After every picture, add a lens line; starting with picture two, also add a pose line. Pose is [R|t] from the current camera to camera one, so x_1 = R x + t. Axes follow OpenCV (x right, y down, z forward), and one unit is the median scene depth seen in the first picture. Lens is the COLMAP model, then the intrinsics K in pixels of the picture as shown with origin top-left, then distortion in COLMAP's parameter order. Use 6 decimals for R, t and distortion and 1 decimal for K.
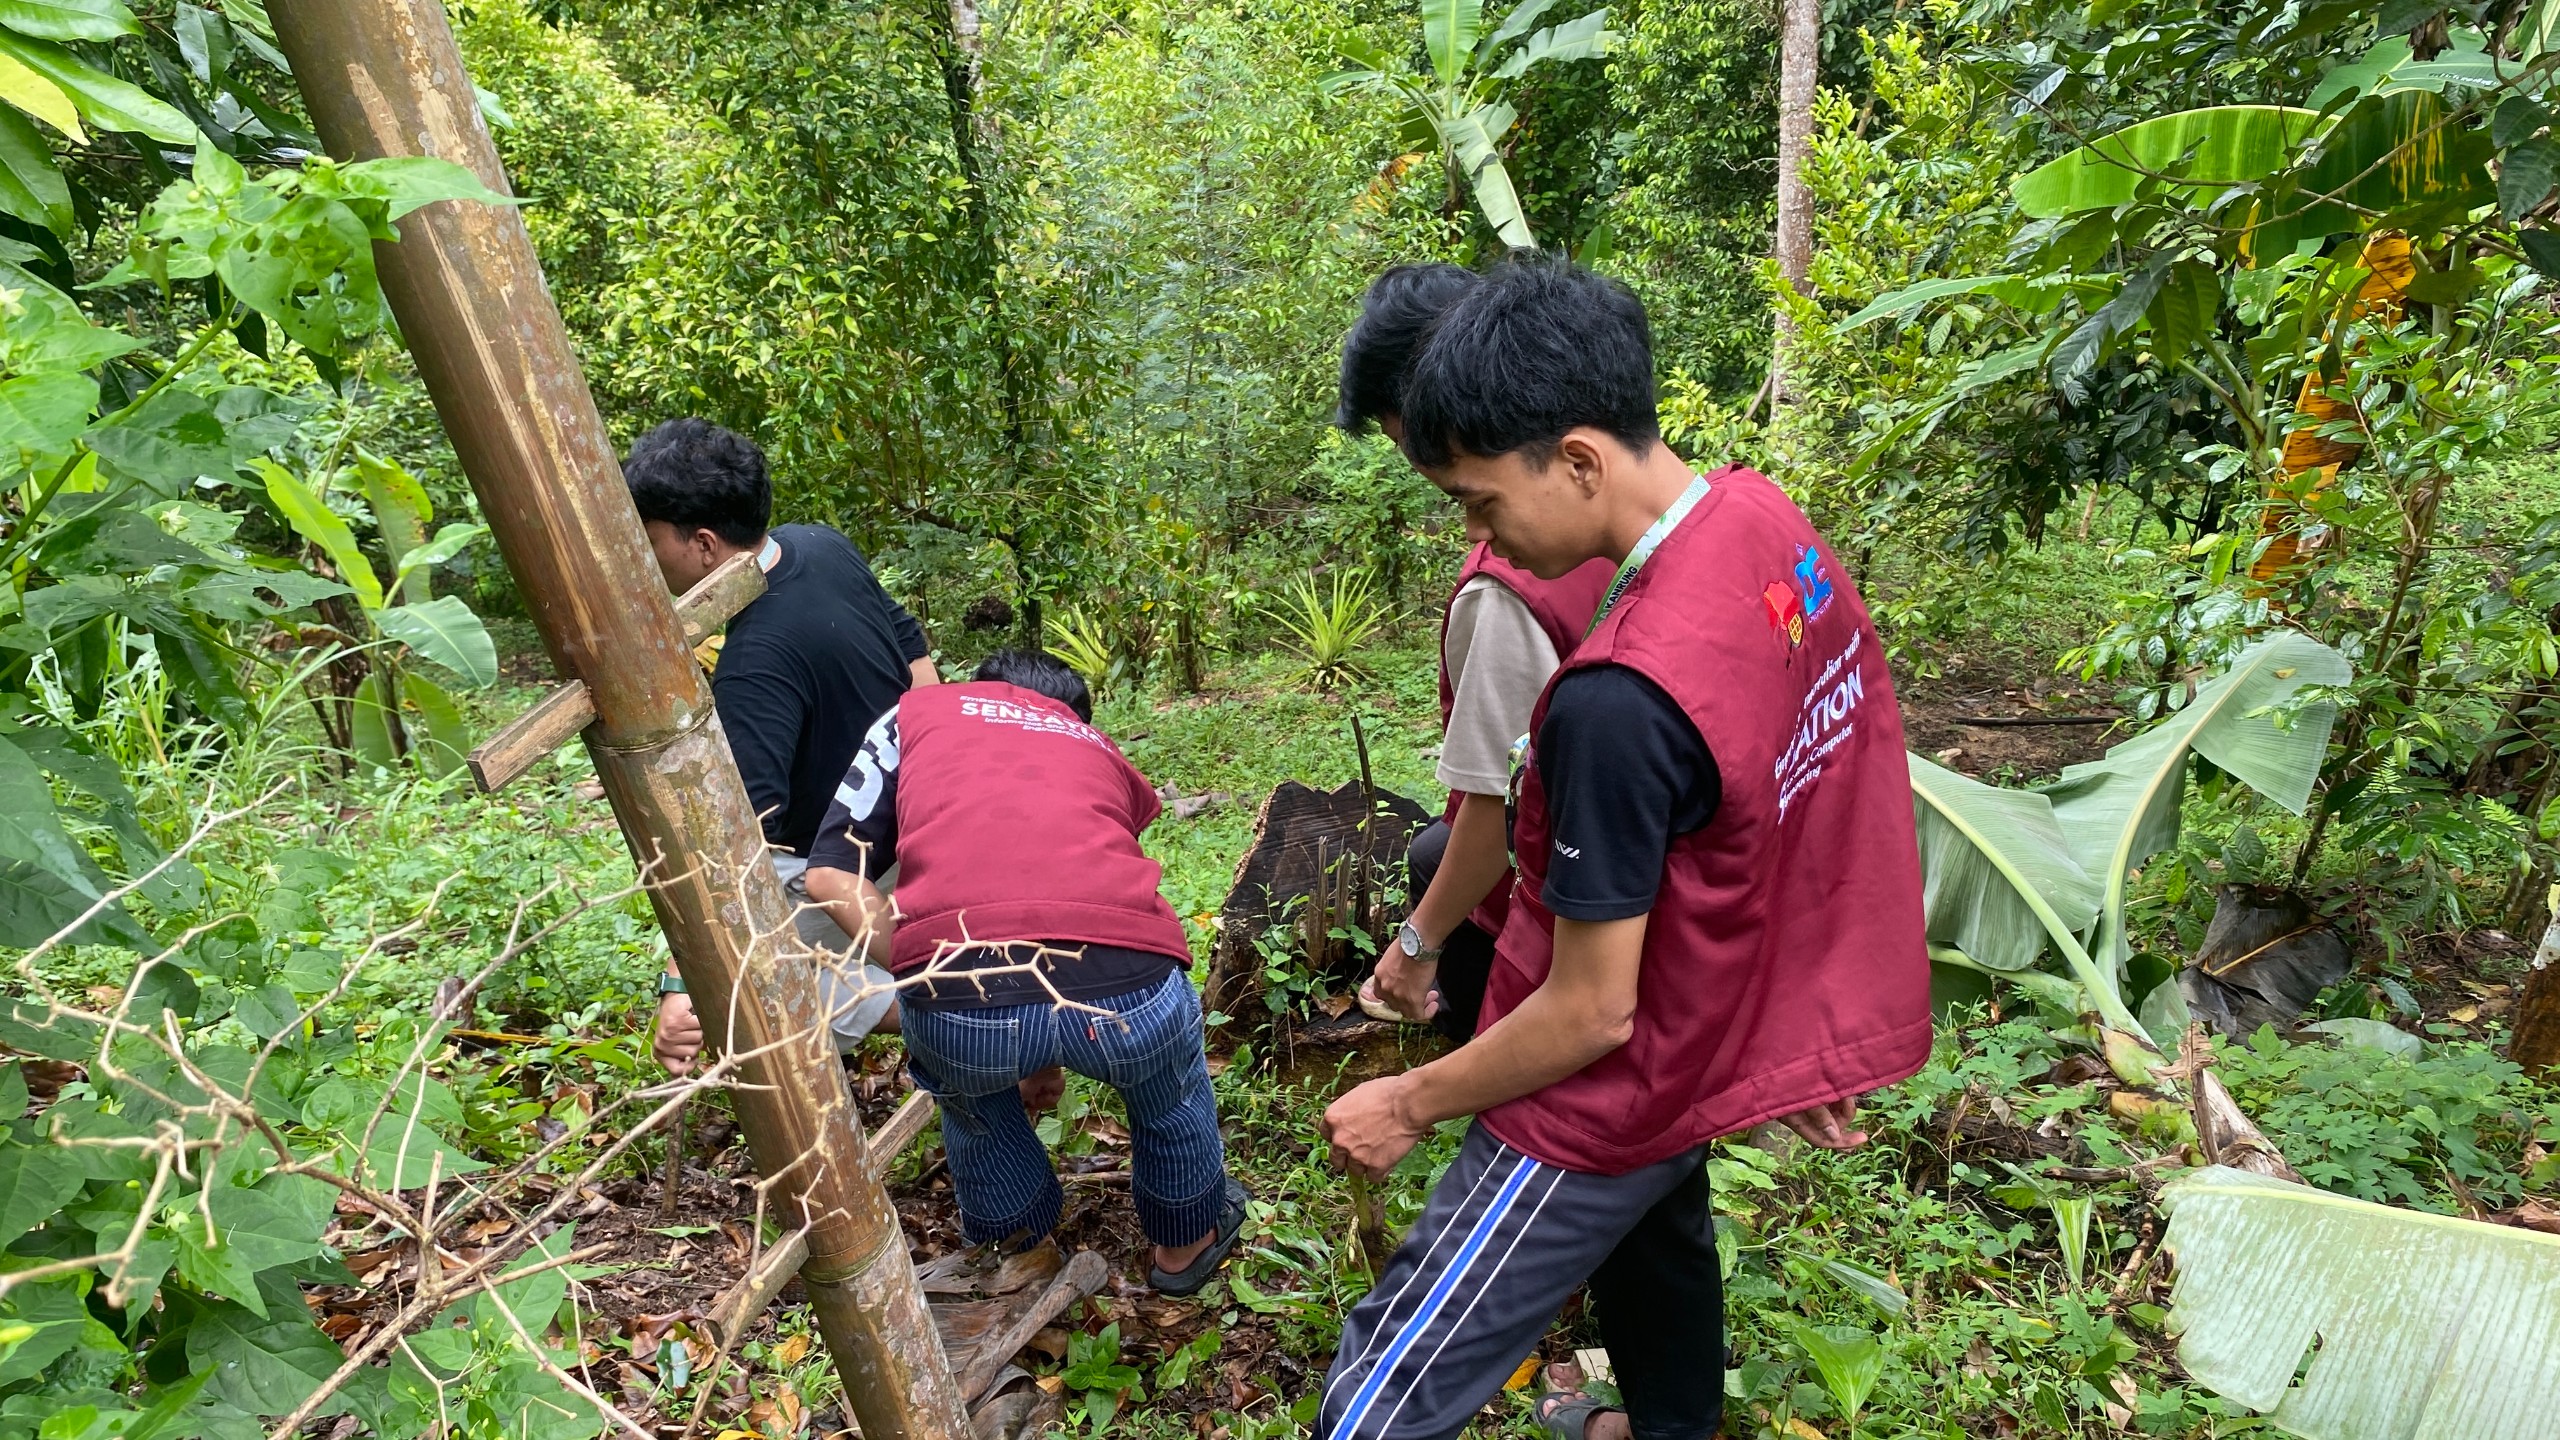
lens RADIAL K [[1905.5, 0, 1250.6], [0, 1905.5, 730.2], [0, 0, 1]] dist [0.038327, -0.036360]
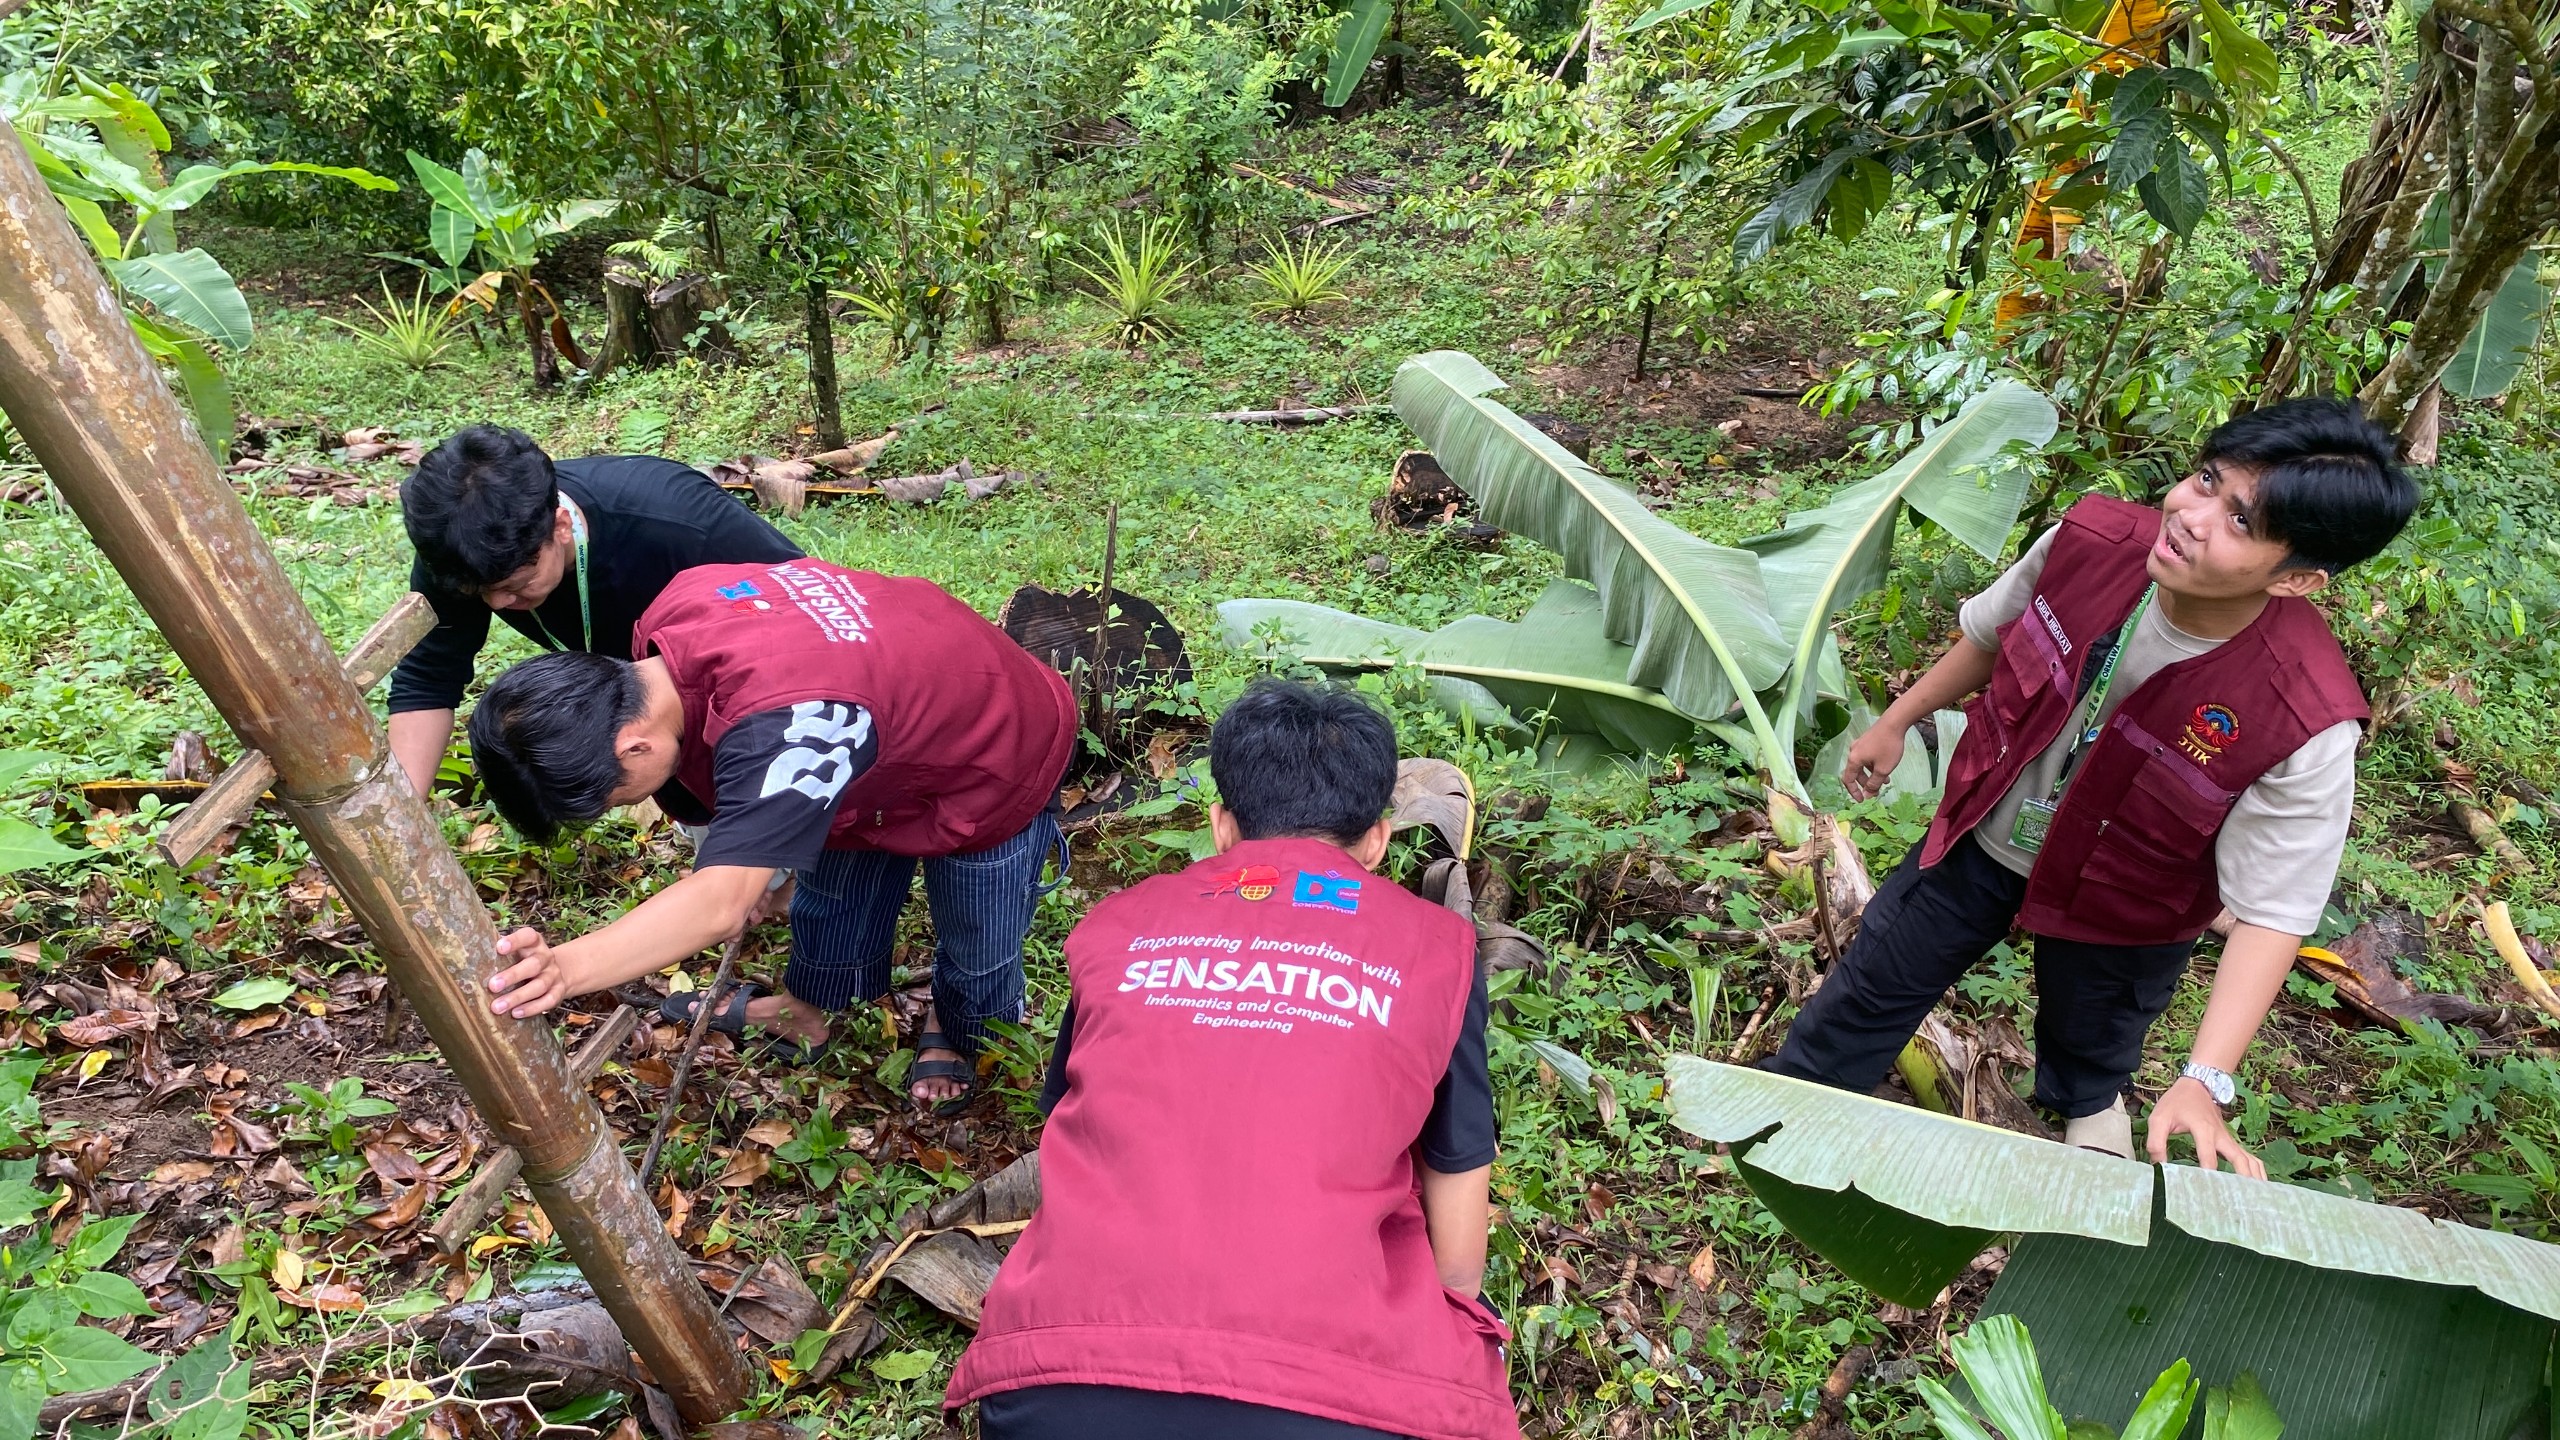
lens RADIAL K [[1905.5, 0, 1257.1], [0, 1905.5, 709.1], [0, 0, 1]] dist [0.038327, -0.036360]
pose [[0.995829, 0.002595, 0.091198, 0.018736], [-0.020442, 0.980527, 0.195319, -0.041262], [-0.088915, -0.196368, 0.976490, -0.020647]]
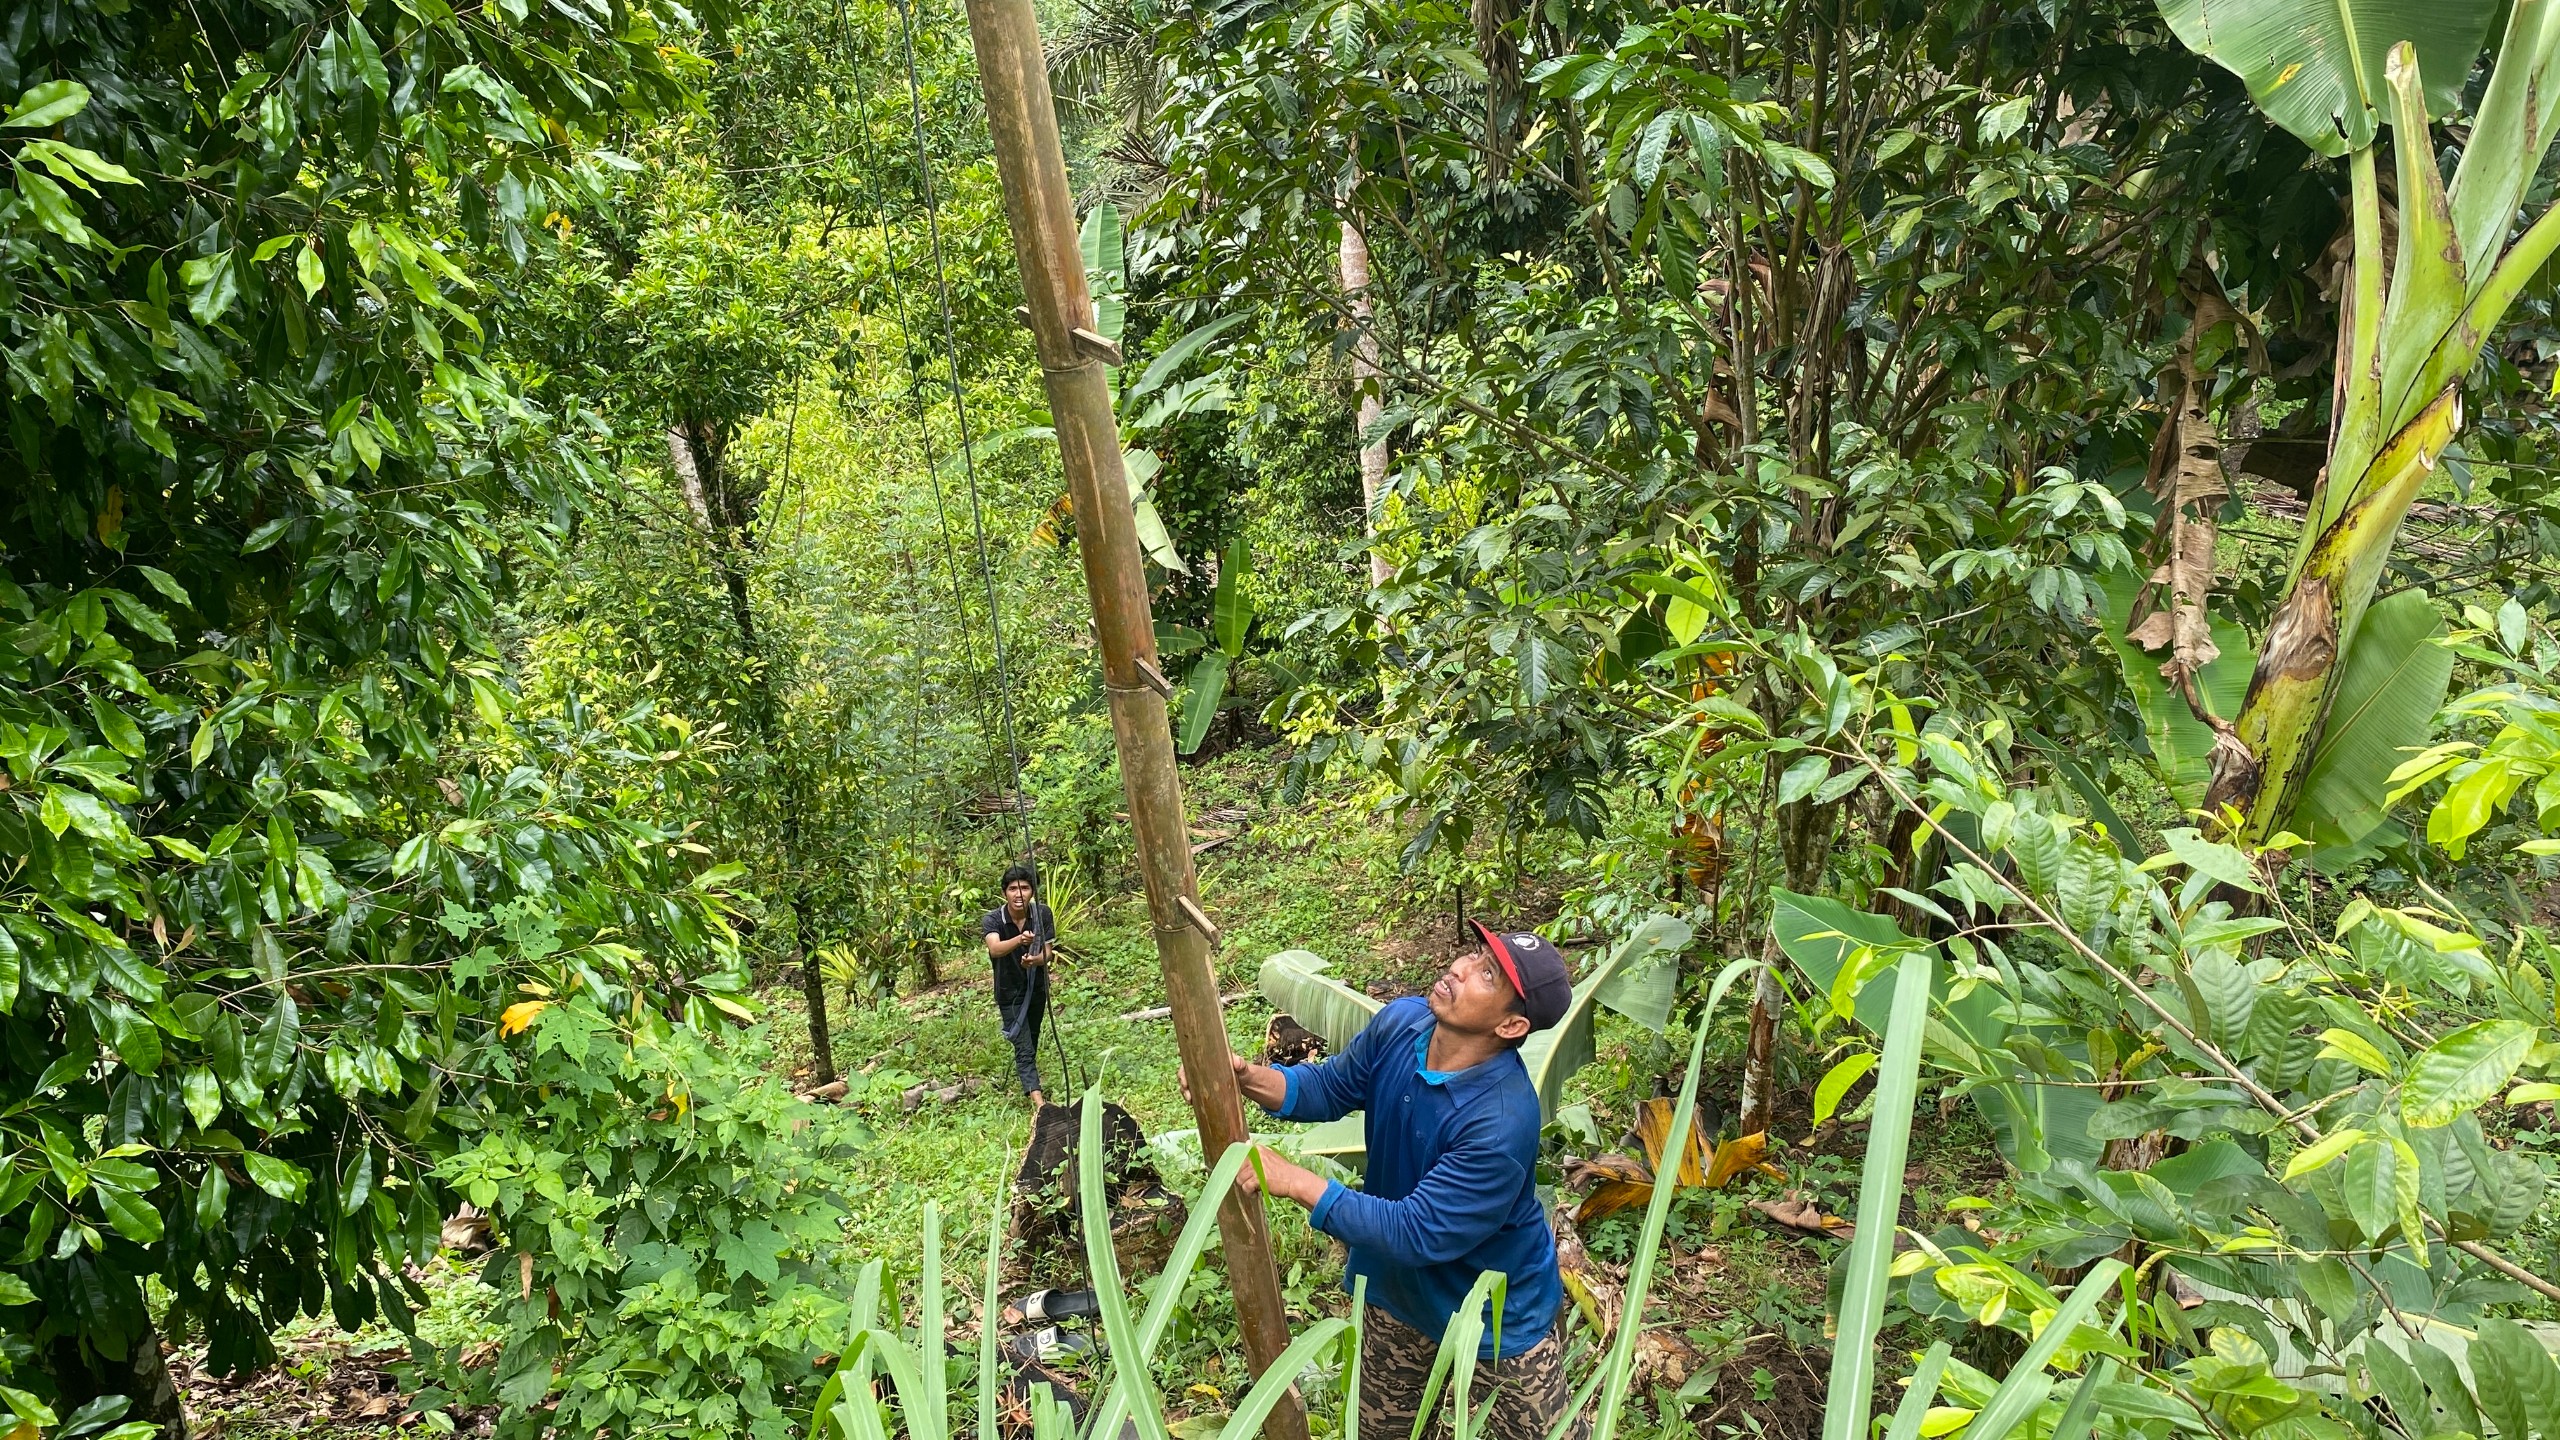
lens RADIAL K [[1905.5, 0, 1300.7], [0, 1905.5, 722.1], [0, 0, 1]] dist [0.038327, -0.036360]
pose [[0.979033, -0.089549, 0.182961, -0.014206], [0.110242, 0.988211, -0.106236, -0.040968], [-0.171291, 0.124179, 0.977363, -0.302622]]
